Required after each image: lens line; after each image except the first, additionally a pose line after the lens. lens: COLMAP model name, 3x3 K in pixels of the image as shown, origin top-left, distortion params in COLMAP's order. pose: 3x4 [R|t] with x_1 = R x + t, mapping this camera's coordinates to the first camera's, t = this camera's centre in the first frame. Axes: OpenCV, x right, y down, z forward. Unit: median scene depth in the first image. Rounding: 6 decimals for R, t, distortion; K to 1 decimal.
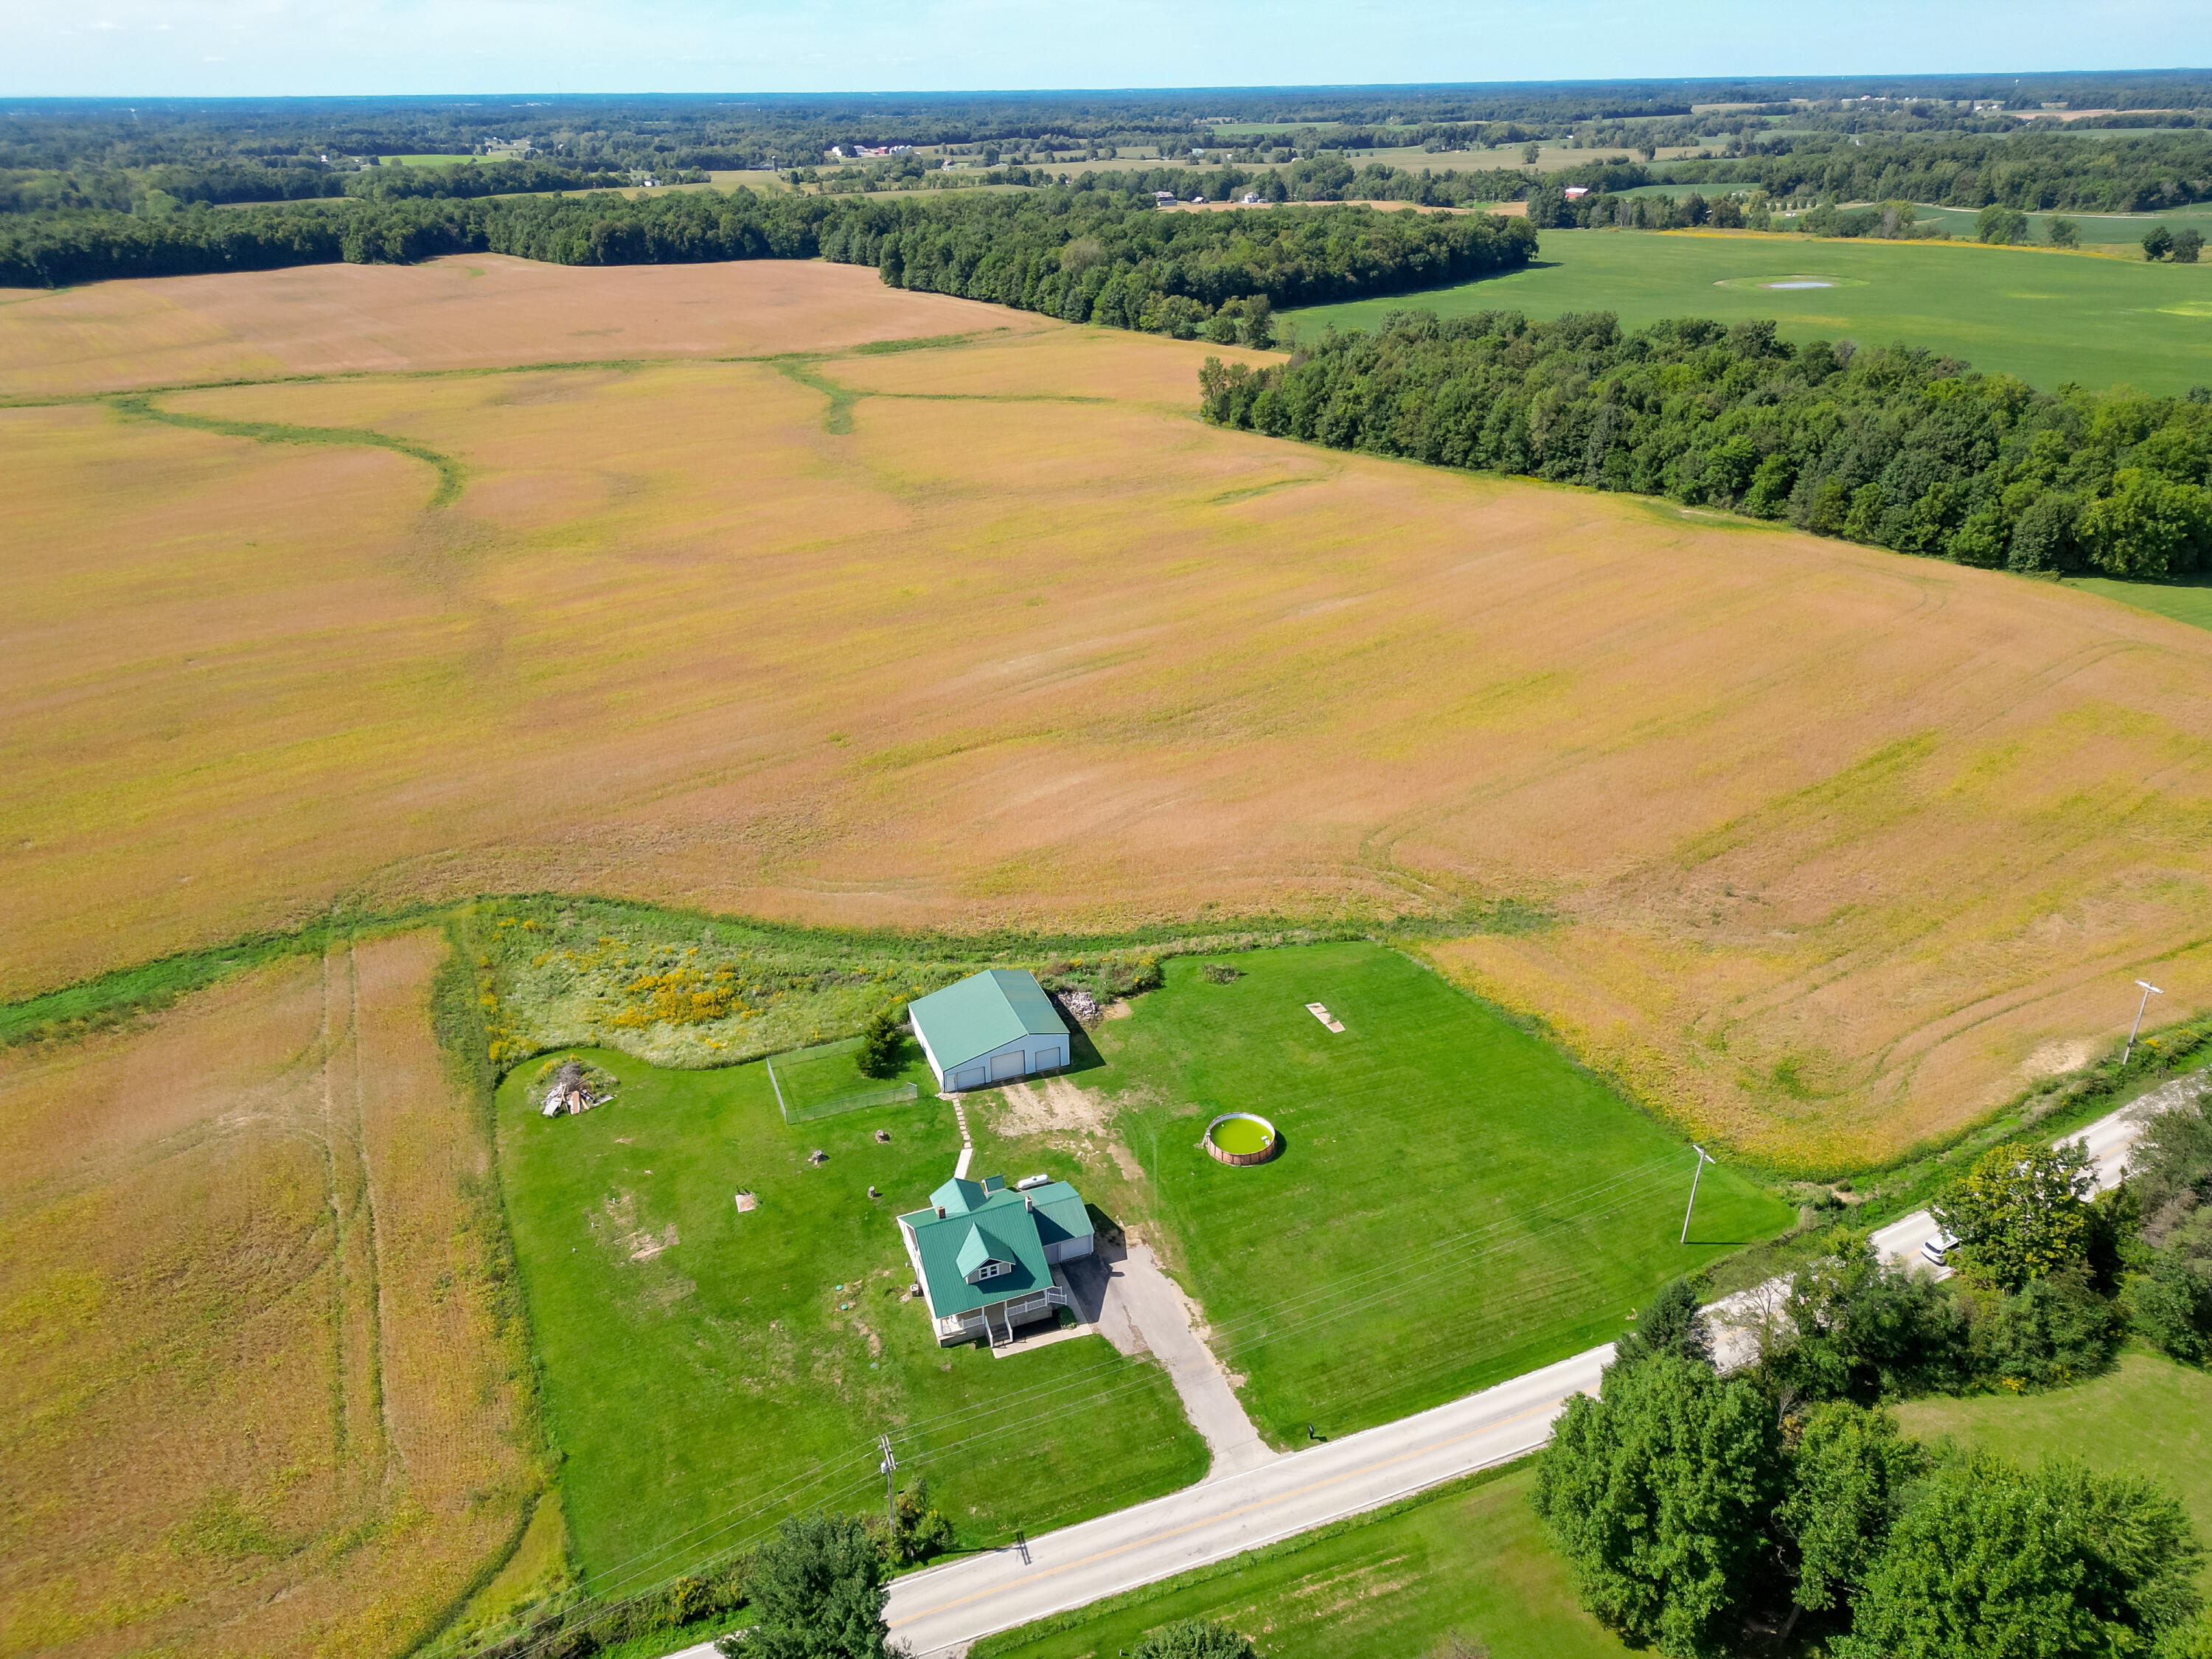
lens RADIAL K [[1545.5, 0, 1102.2], [0, 1545.5, 825.9], [0, 0, 1]] dist [0.081979, -0.084645]
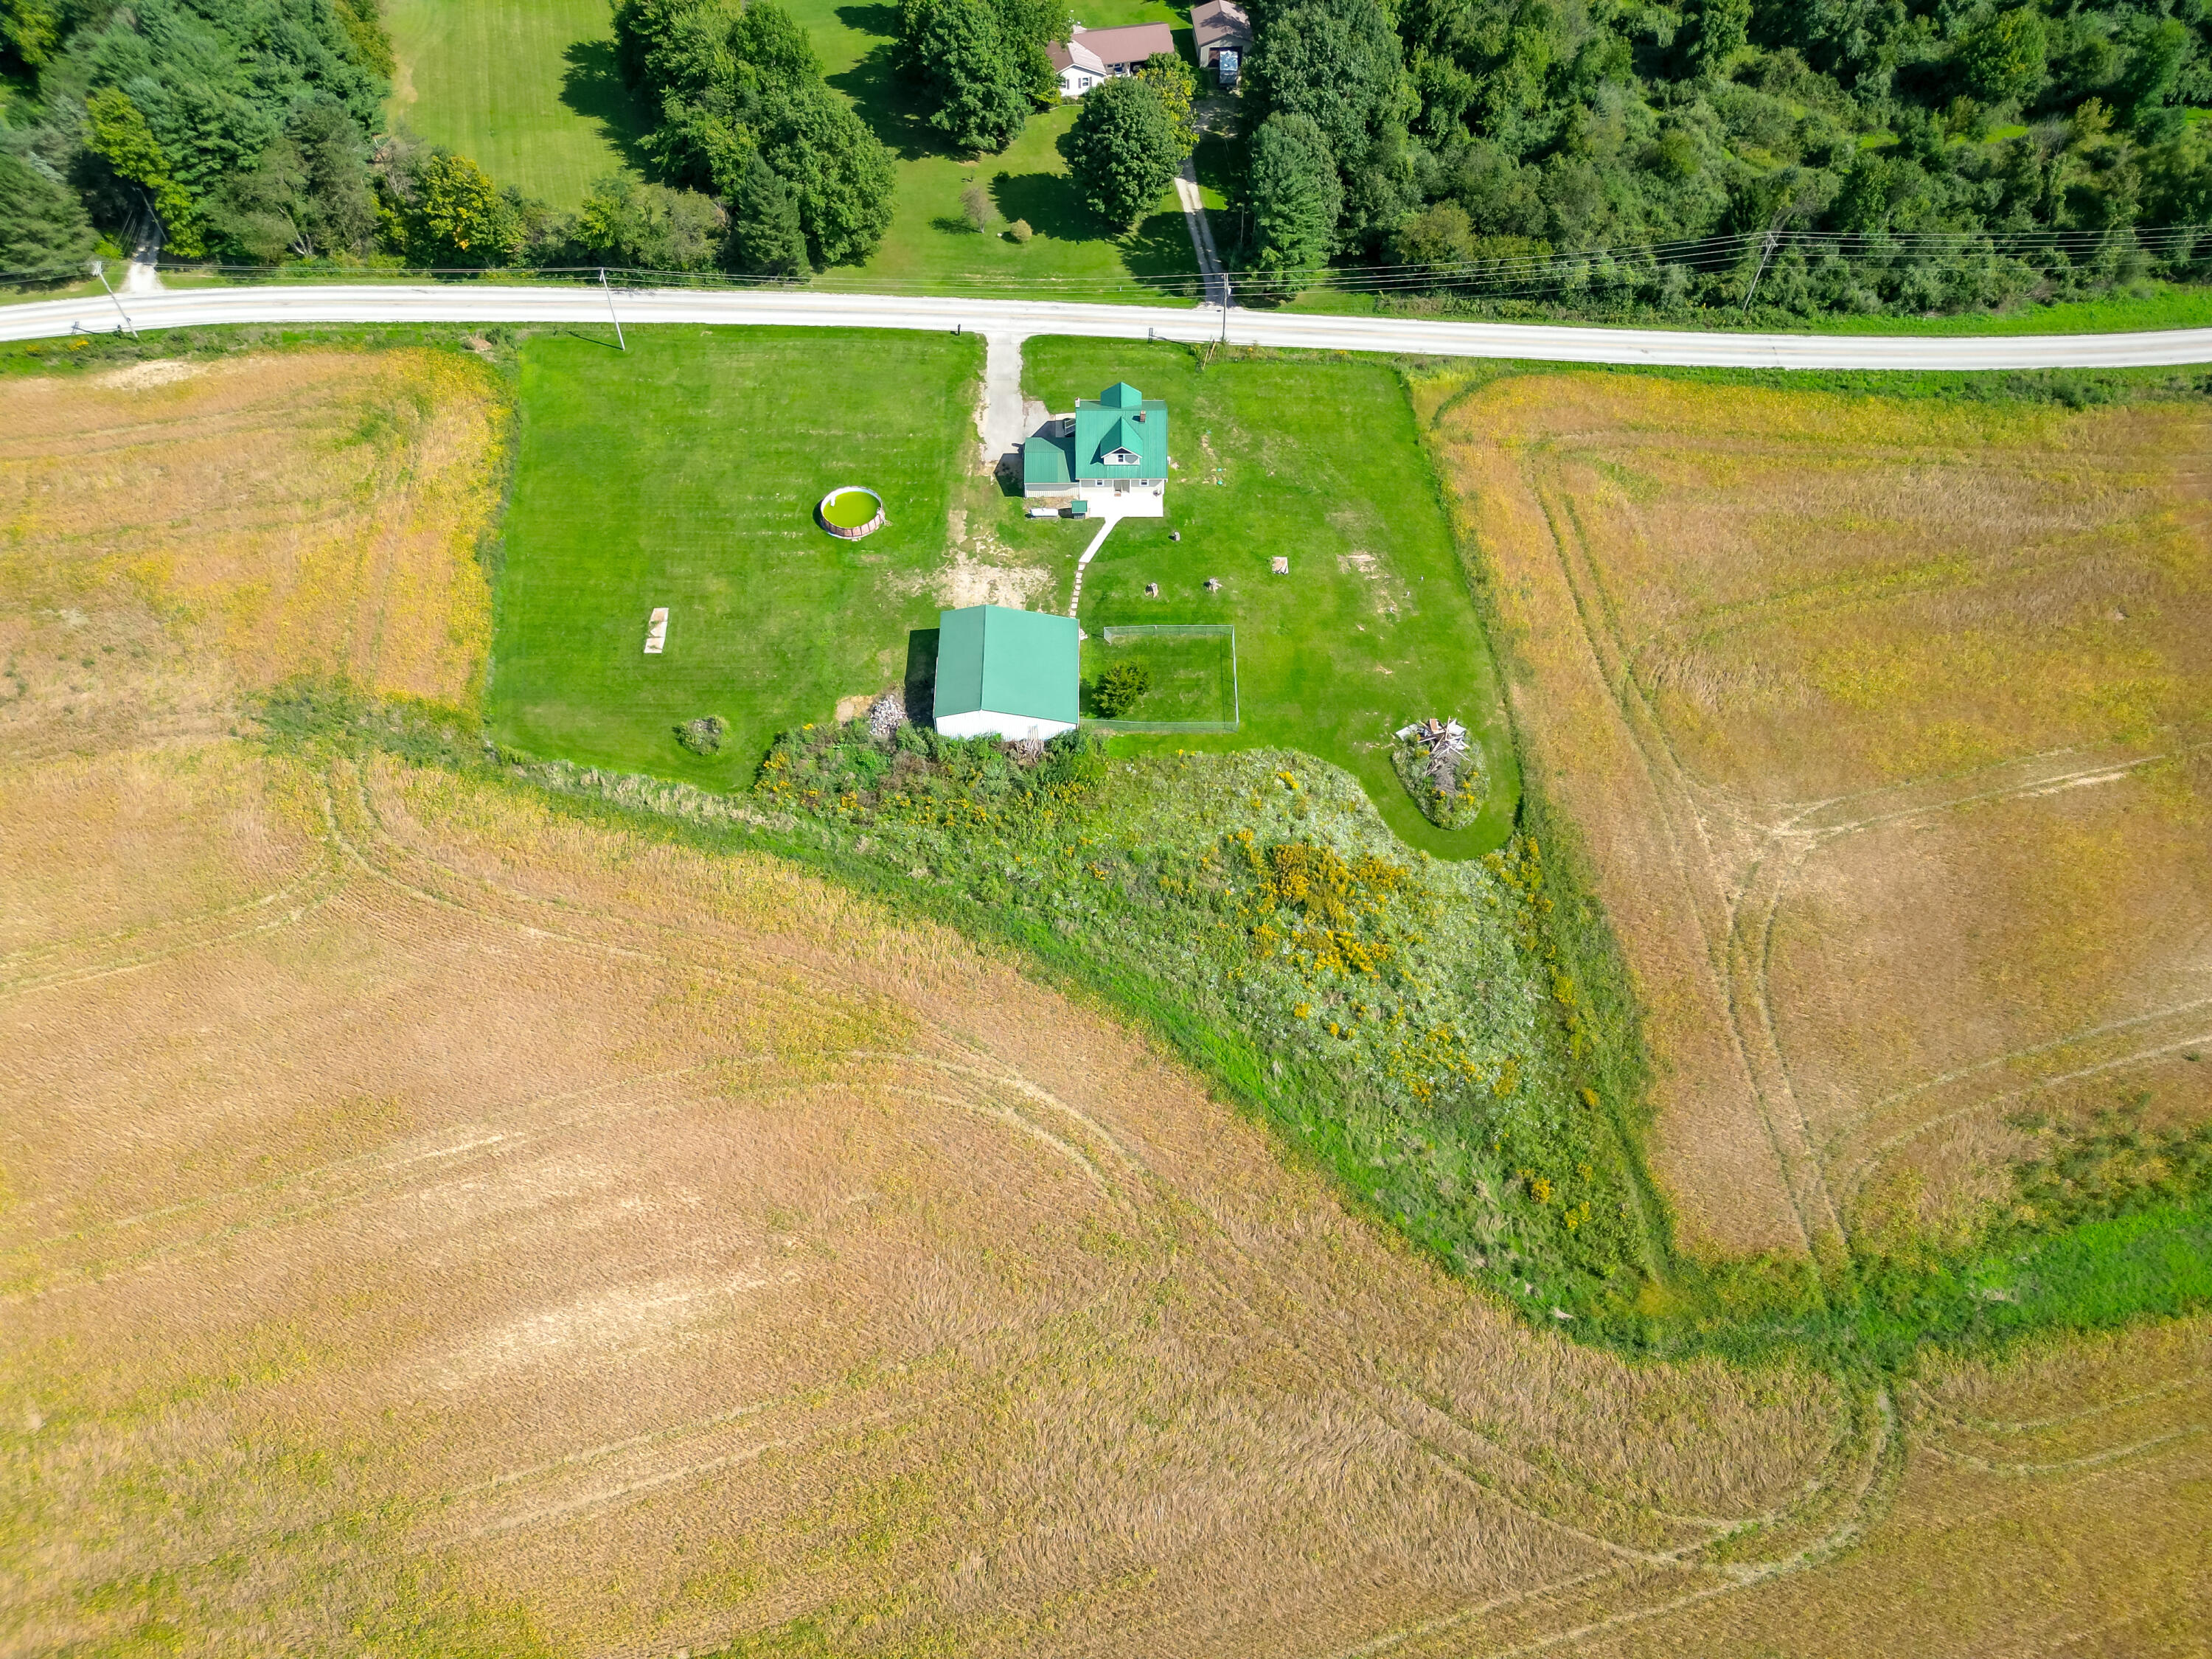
lens RADIAL K [[1545.5, 0, 1102.2], [0, 1545.5, 825.9], [0, 0, 1]] dist [0.081979, -0.084645]
pose [[-0.936300, -0.276607, 0.216404, -0.302102], [0.161292, 0.208683, 0.964591, -0.631209], [-0.311973, 0.938051, -0.150775, 1.034881]]
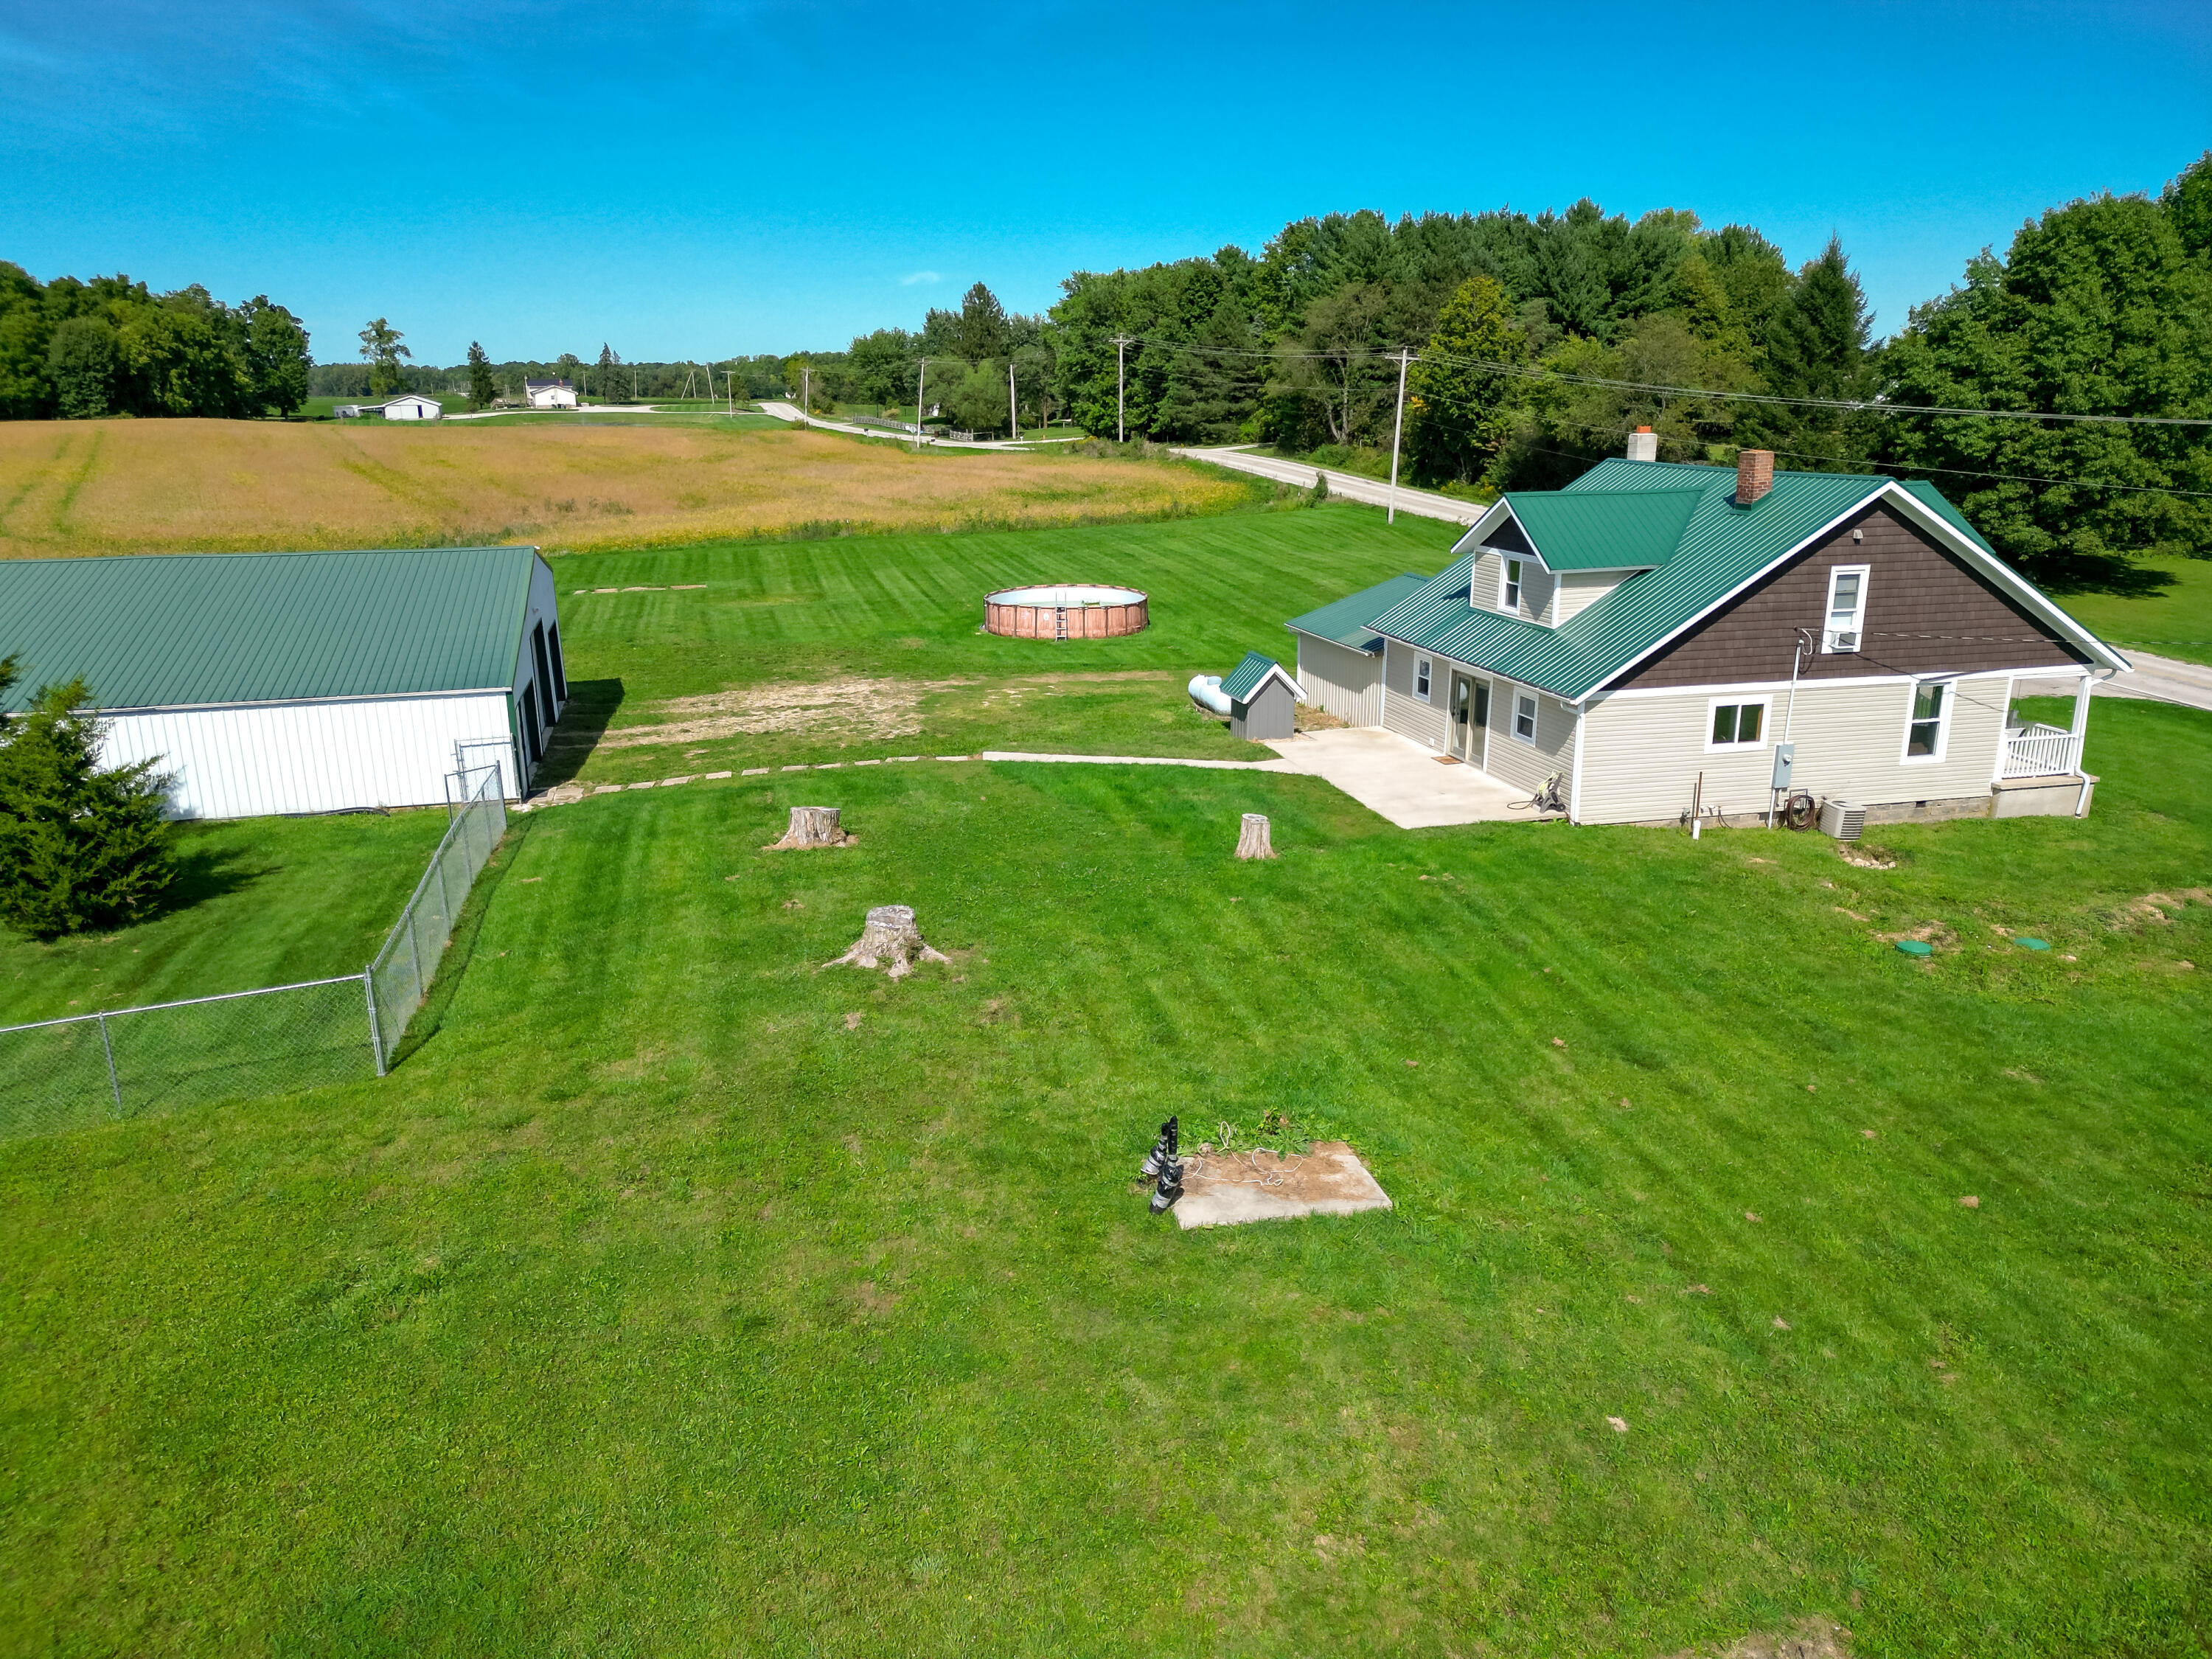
lens RADIAL K [[1545.5, 0, 1102.2], [0, 1545.5, 825.9], [0, 0, 1]] dist [0.081979, -0.084645]
pose [[0.113527, -0.261120, 0.958607, -0.252842], [0.437041, 0.879608, 0.187843, 0.138968], [-0.892248, 0.397625, 0.213980, 0.721384]]
